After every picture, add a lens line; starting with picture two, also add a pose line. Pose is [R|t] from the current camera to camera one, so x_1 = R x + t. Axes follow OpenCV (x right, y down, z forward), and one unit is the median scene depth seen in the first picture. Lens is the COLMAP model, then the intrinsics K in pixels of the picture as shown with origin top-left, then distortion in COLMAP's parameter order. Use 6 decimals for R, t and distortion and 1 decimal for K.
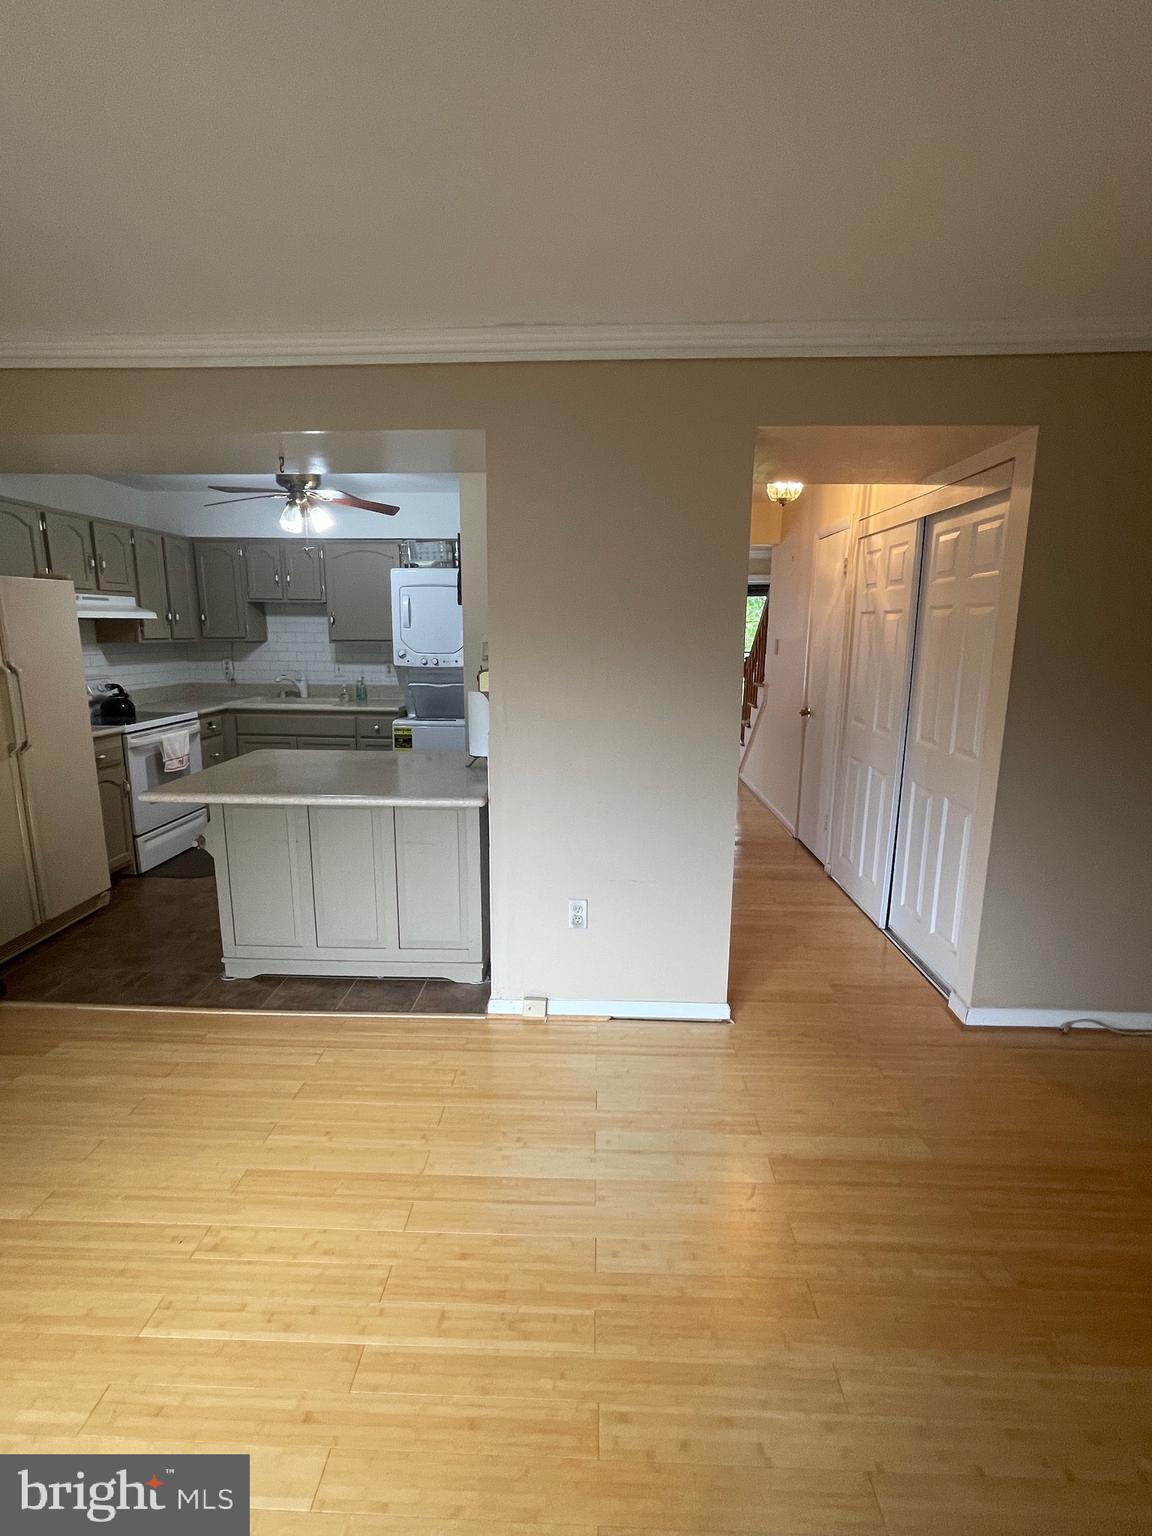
lens RADIAL K [[717.6, 0, 581.4], [0, 717.6, 757.7], [0, 0, 1]] dist [-0.002494, 0.001799]
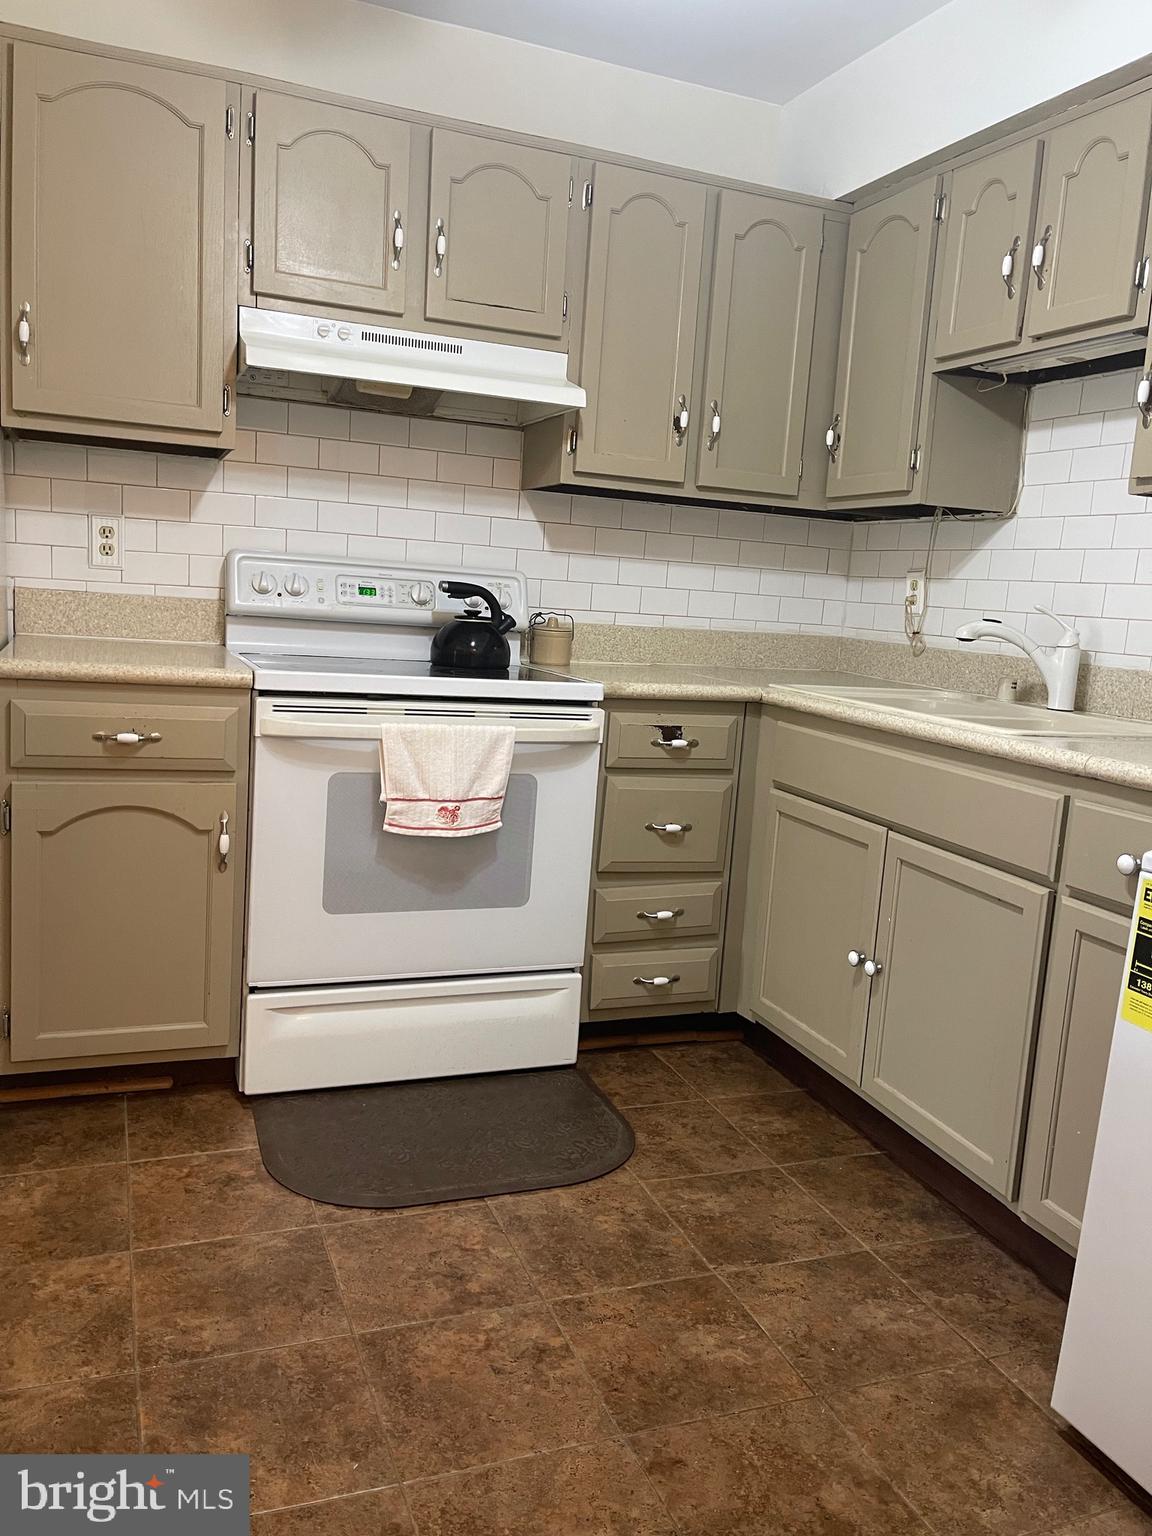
lens RADIAL K [[1164.2, 0, 559.4], [0, 1164.2, 759.6], [0, 0, 1]] dist [0.074756, -0.082510]
pose [[0.385103, 0.148805, -0.910798, -0.052243], [-0.225084, 0.972256, 0.063677, -0.059830], [0.895004, 0.180484, 0.407913, 0.770850]]
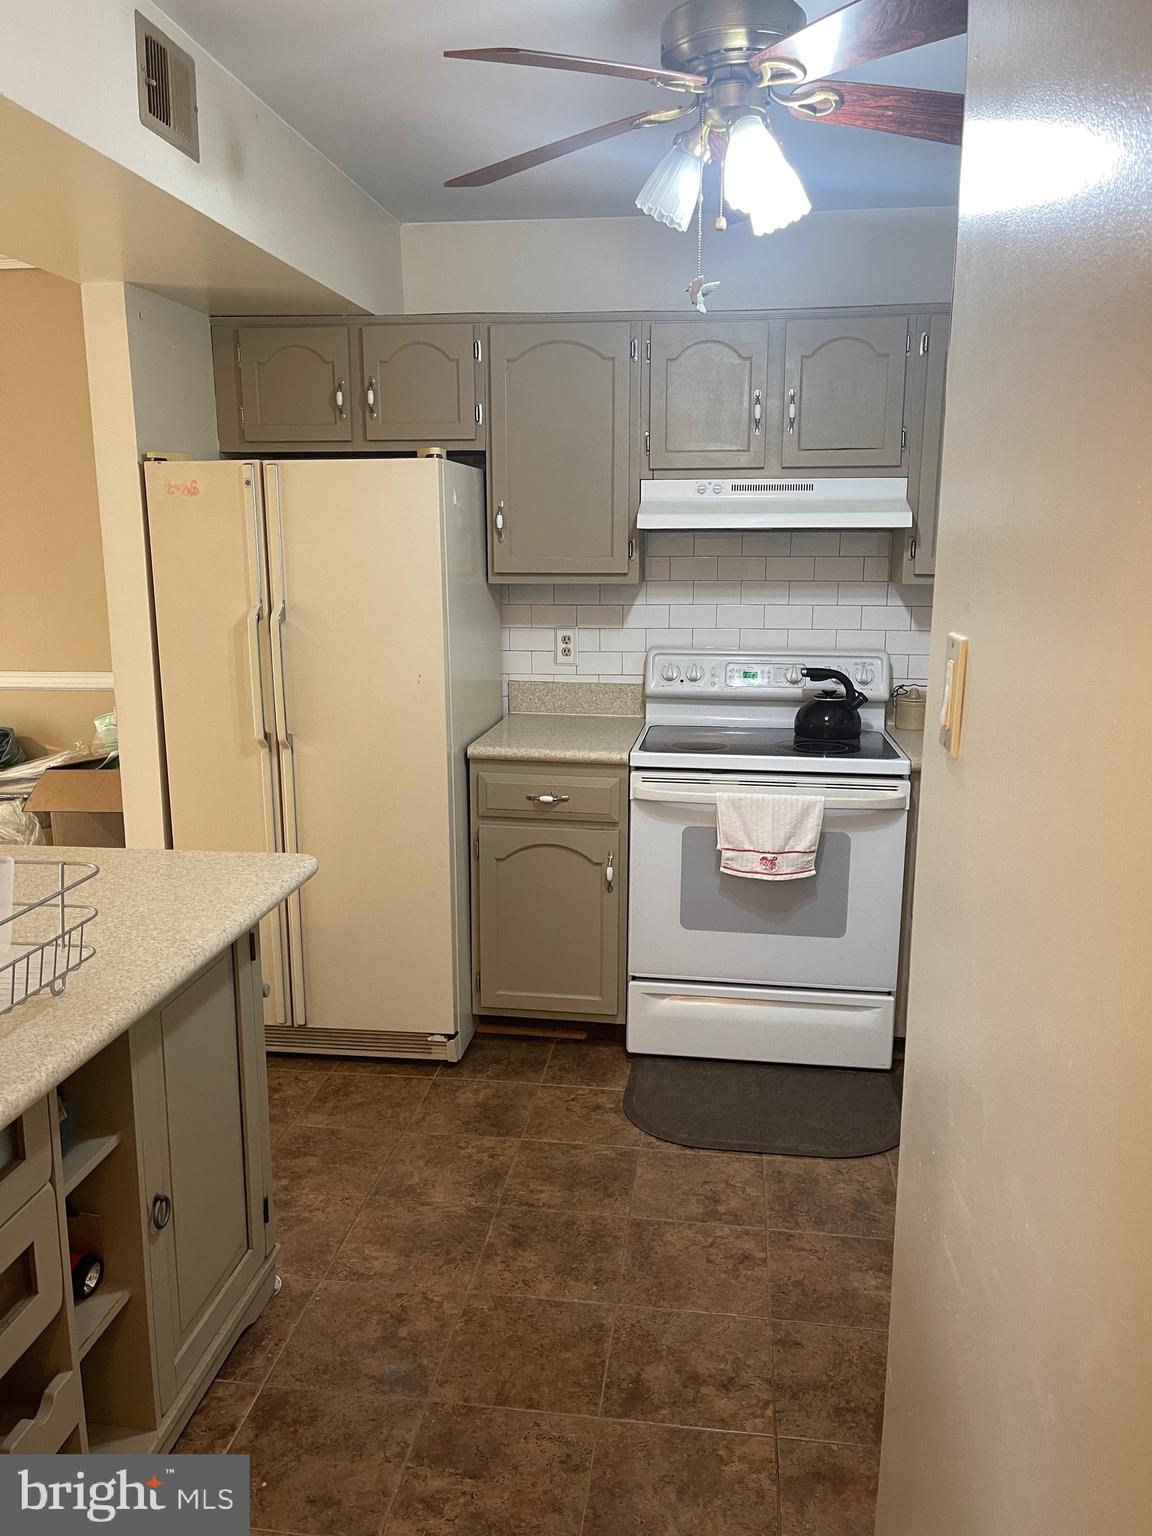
lens RADIAL K [[1164.2, 0, 580.8], [0, 1164.2, 768.0], [0, 0, 1]] dist [0.074756, -0.082510]
pose [[-0.100794, 0.178162, -0.978825, 0.117082], [-0.183048, 0.963720, 0.194262, -0.153006], [0.977923, 0.198753, -0.064525, 0.865570]]
